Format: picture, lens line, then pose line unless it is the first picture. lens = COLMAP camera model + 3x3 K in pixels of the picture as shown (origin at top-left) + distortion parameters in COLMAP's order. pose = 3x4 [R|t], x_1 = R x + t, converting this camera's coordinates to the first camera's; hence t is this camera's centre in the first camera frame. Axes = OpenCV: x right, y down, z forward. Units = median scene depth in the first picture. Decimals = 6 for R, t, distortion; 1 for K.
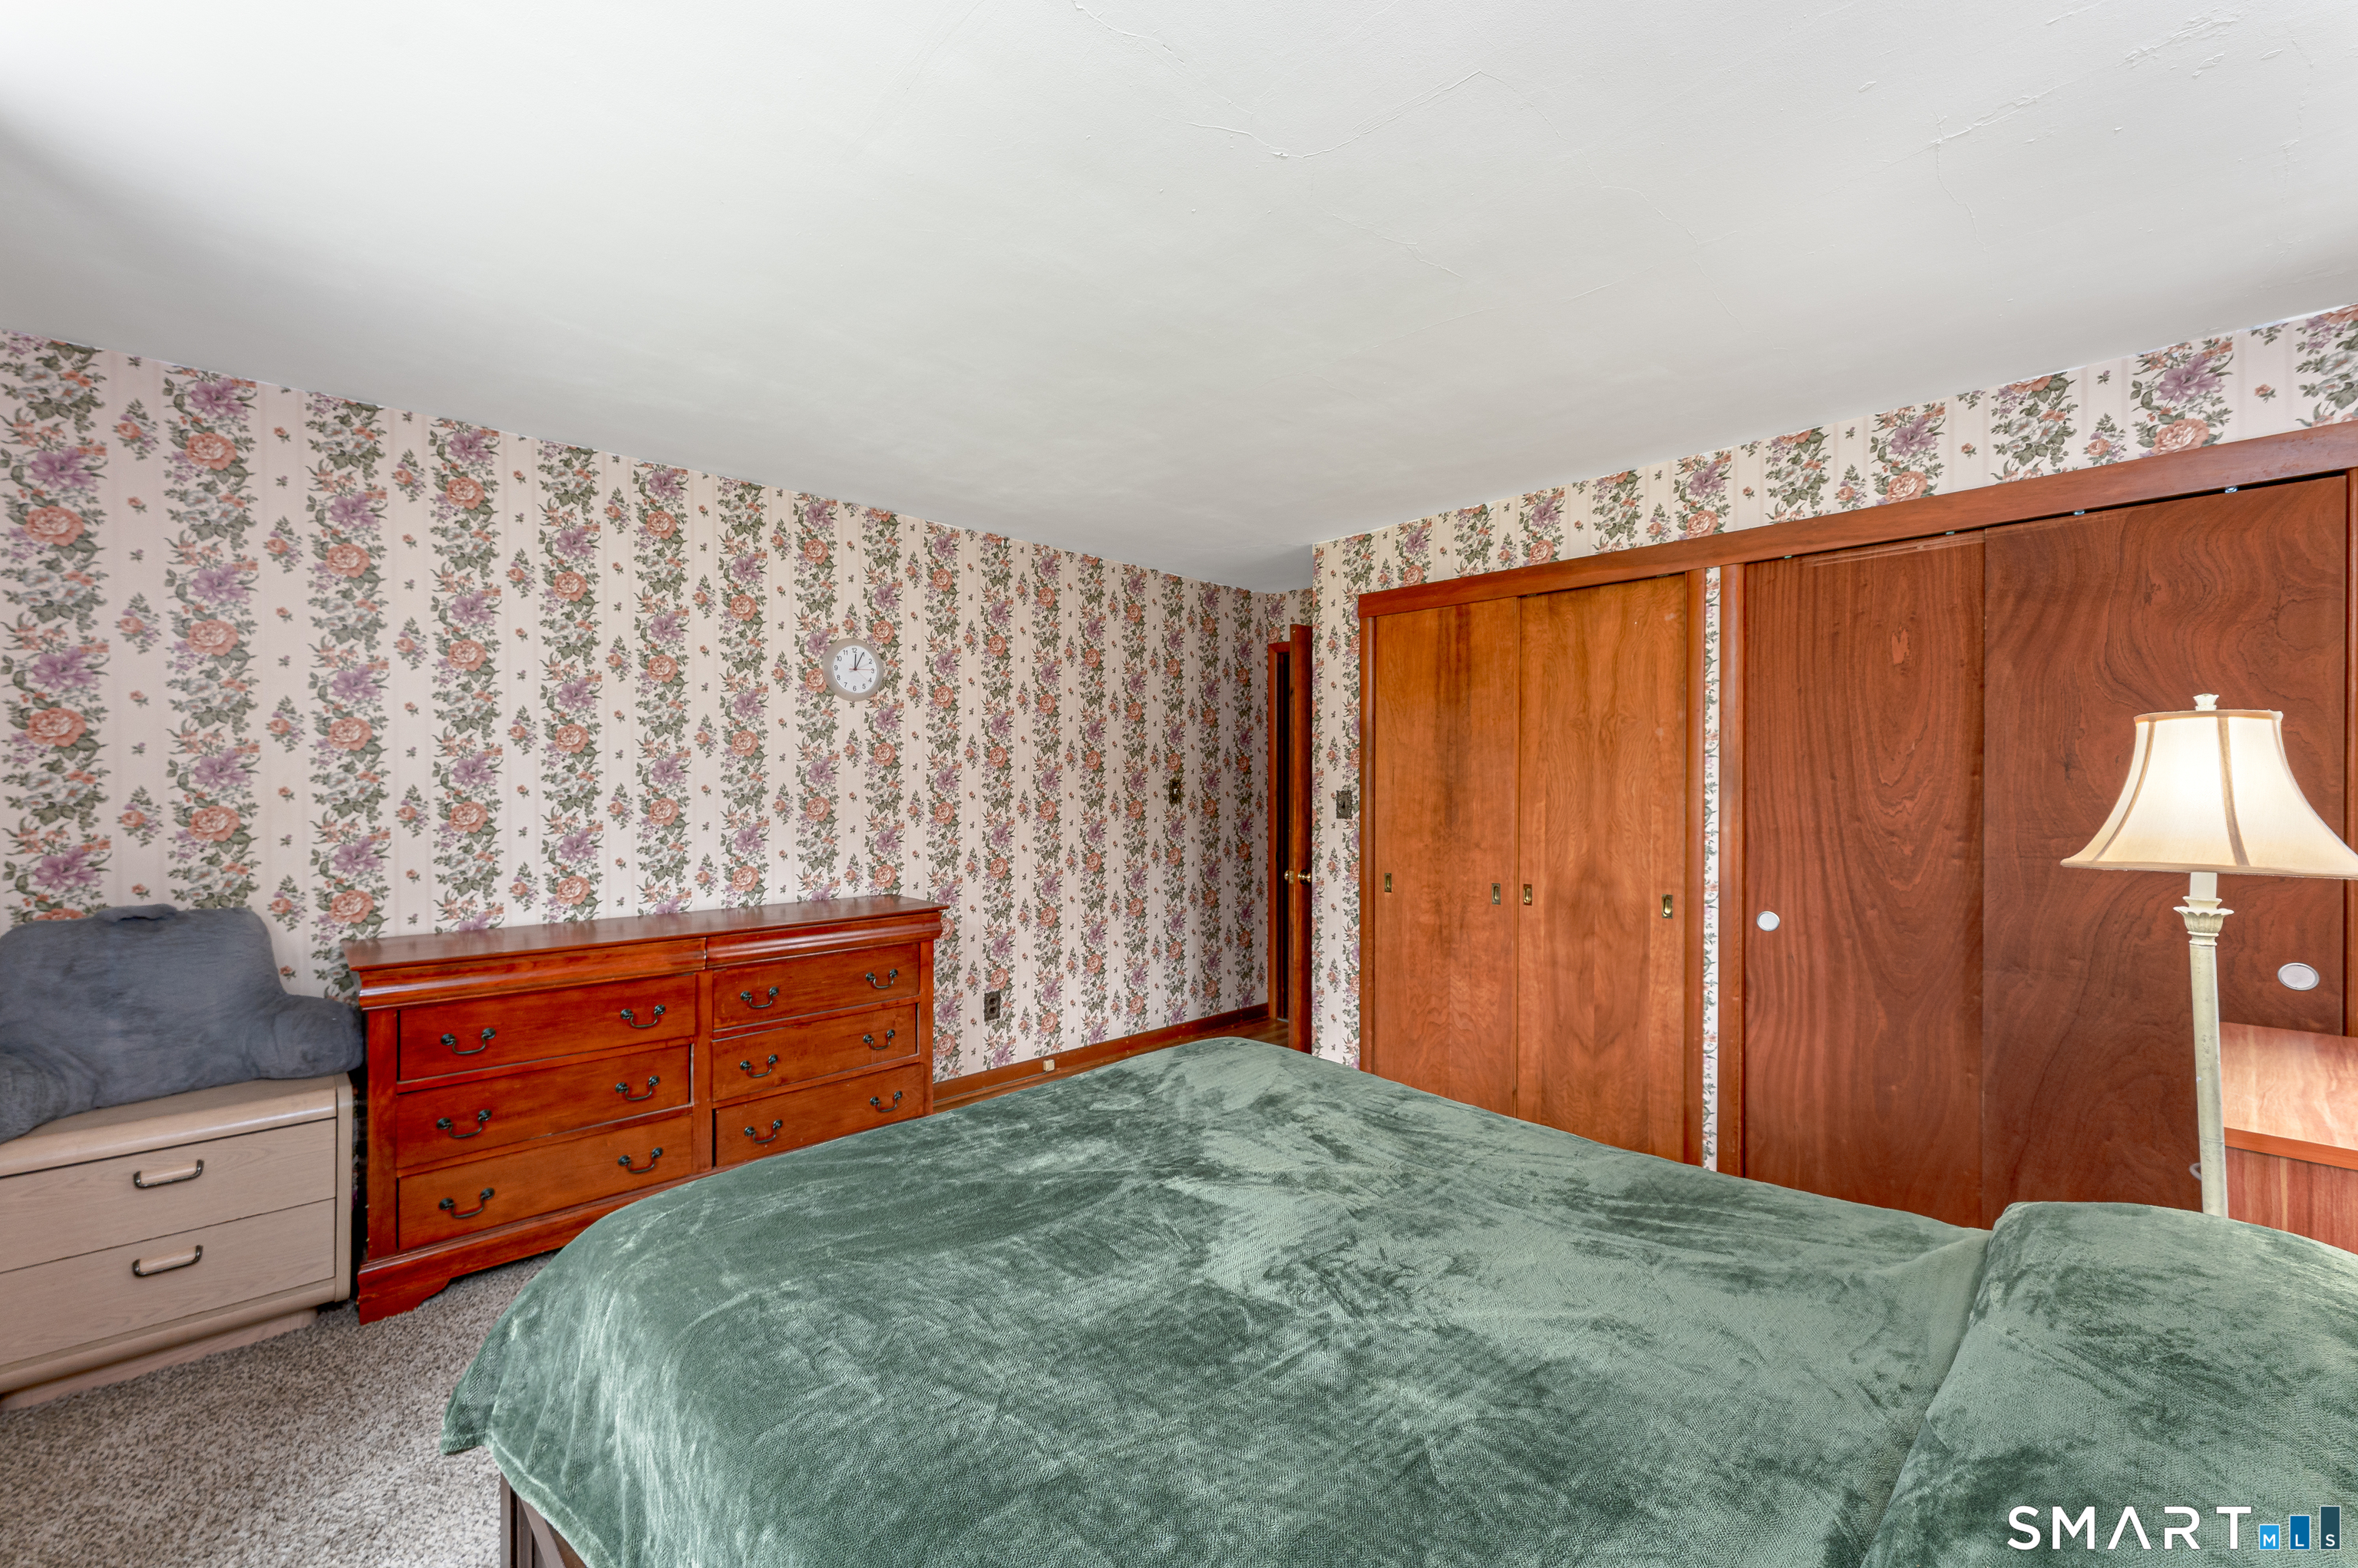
lens RADIAL K [[905.9, 0, 1165.8], [0, 905.9, 782.9], [0, 0, 1]] dist [-0.001946, -0.000077]
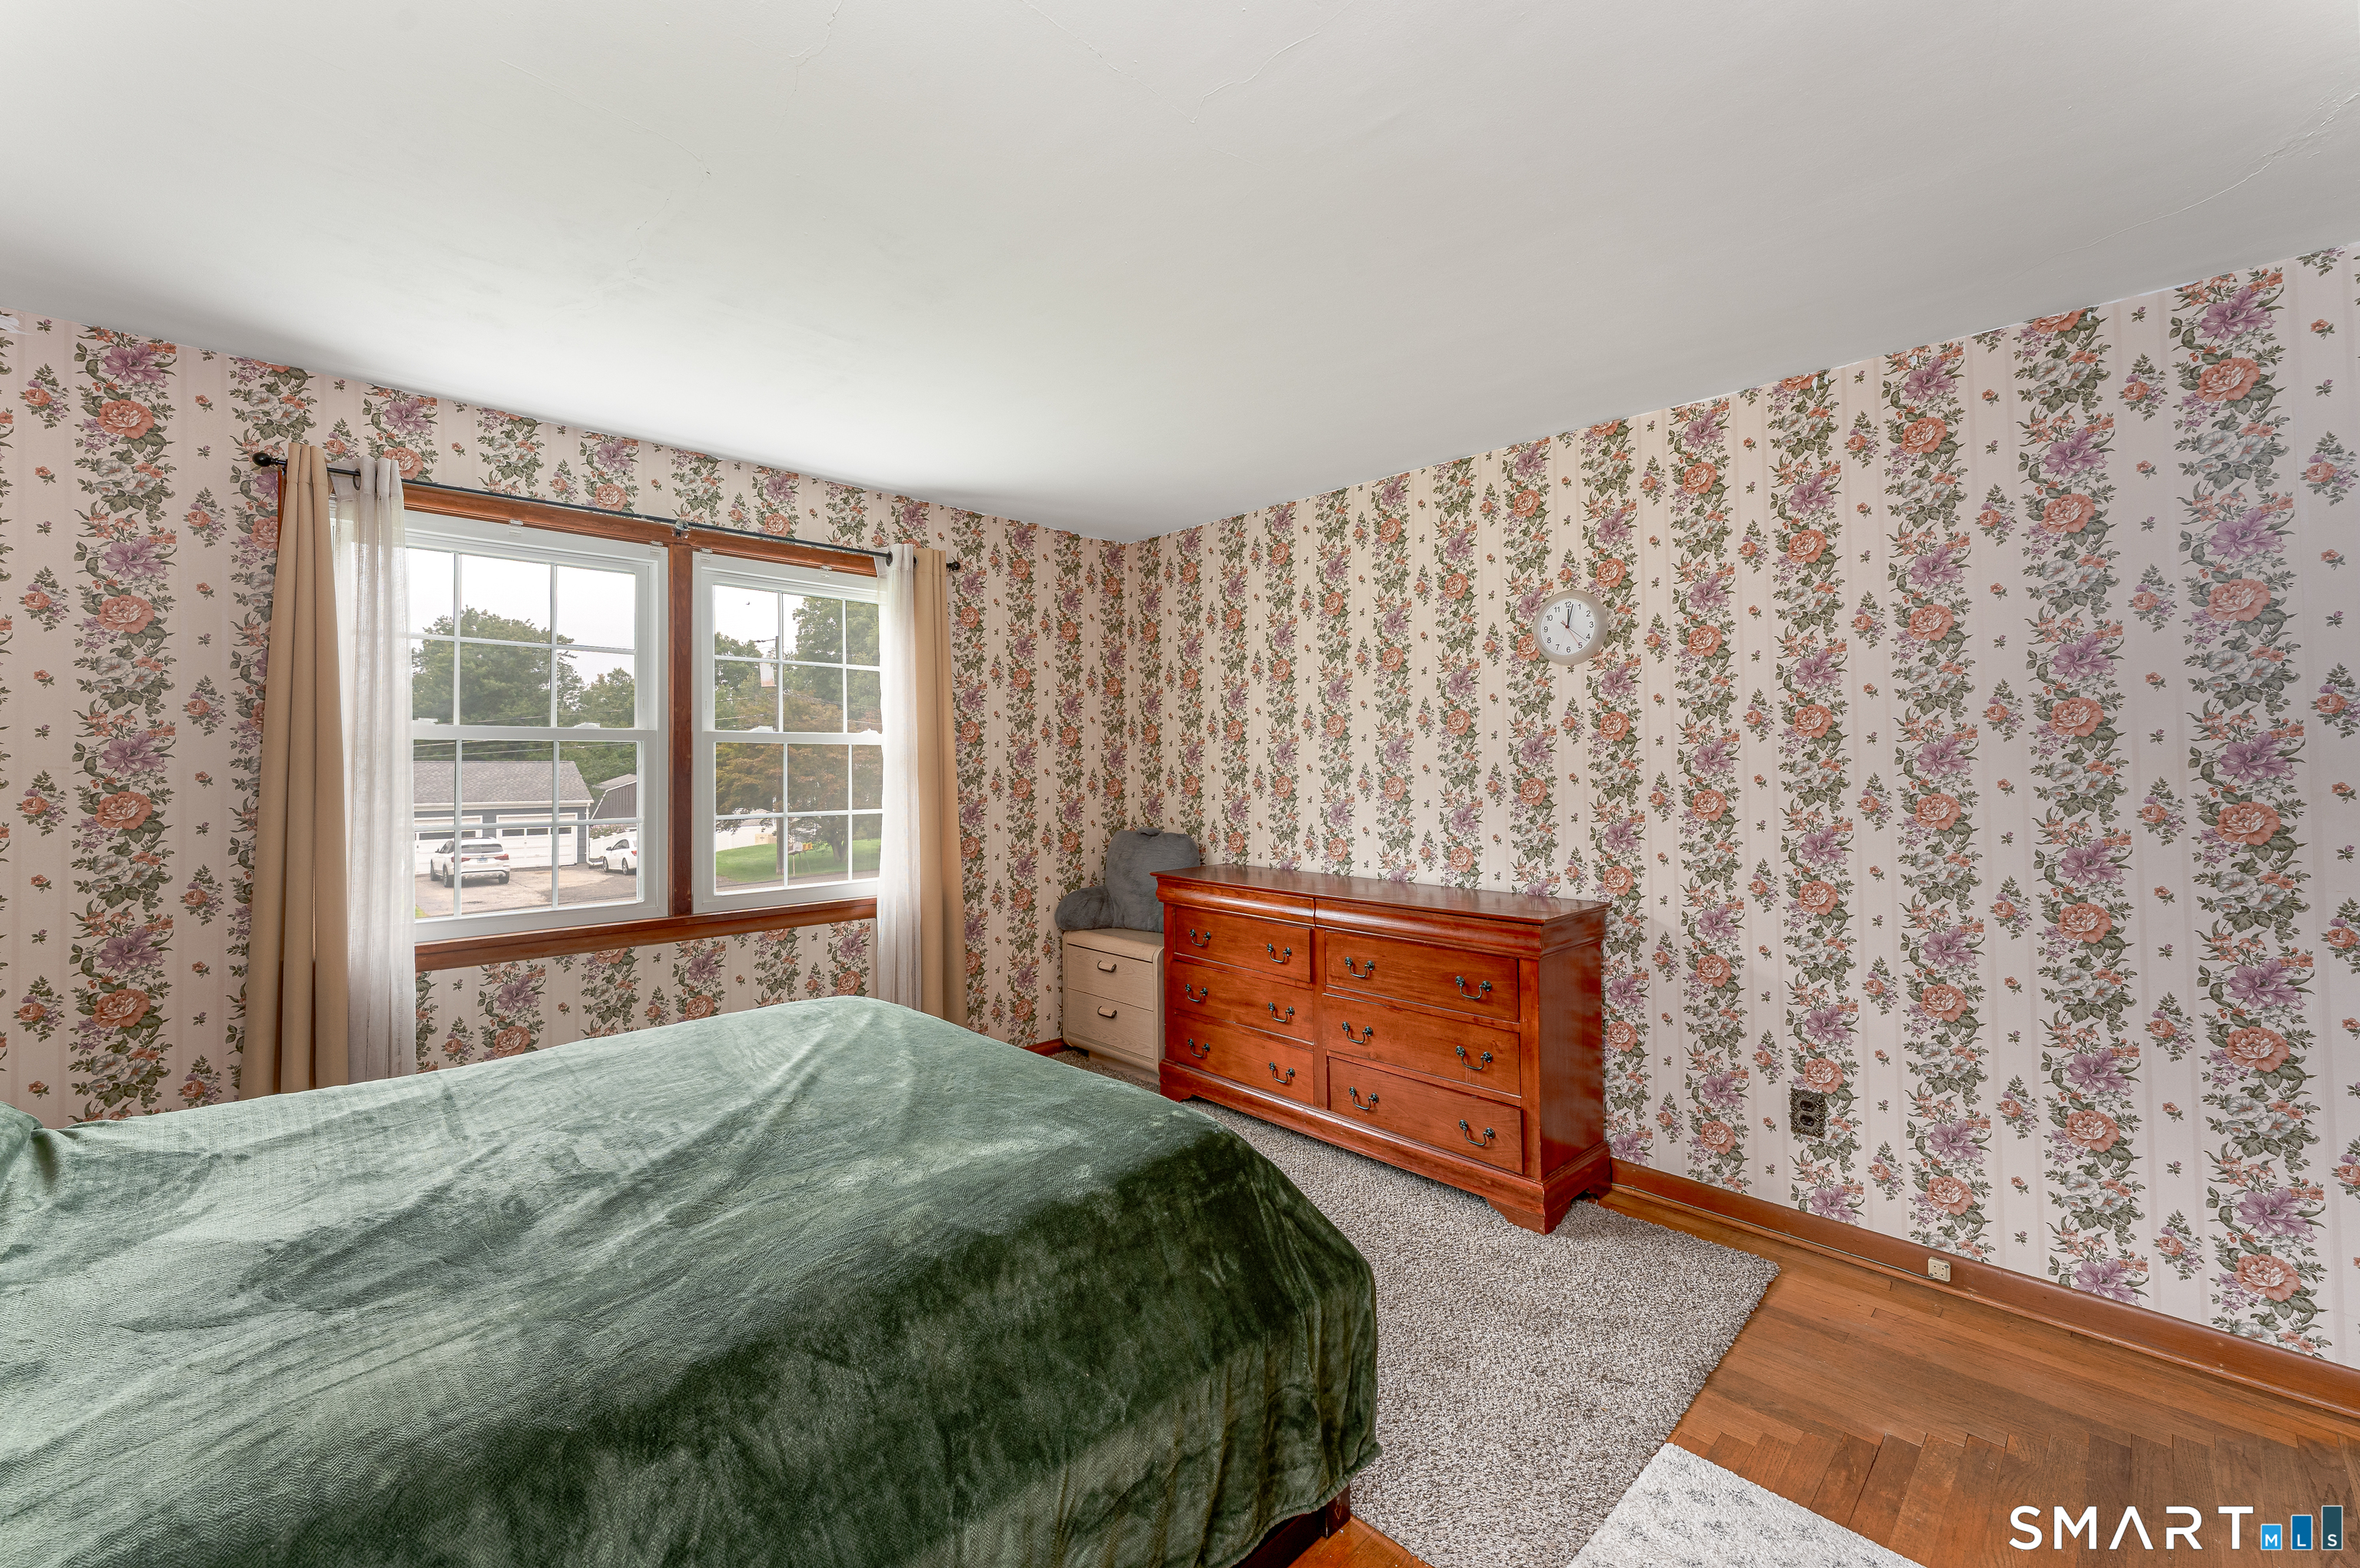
lens RADIAL K [[956.8, 0, 1168.0], [0, 956.8, 765.2], [0, 0, 1]] dist [0.001501, -0.002288]
pose [[0.036894, -0.005033, -0.999307, 0.526205], [-0.008035, 0.999953, -0.005333, 0.010163], [0.999287, 0.008226, 0.036852, 0.594863]]
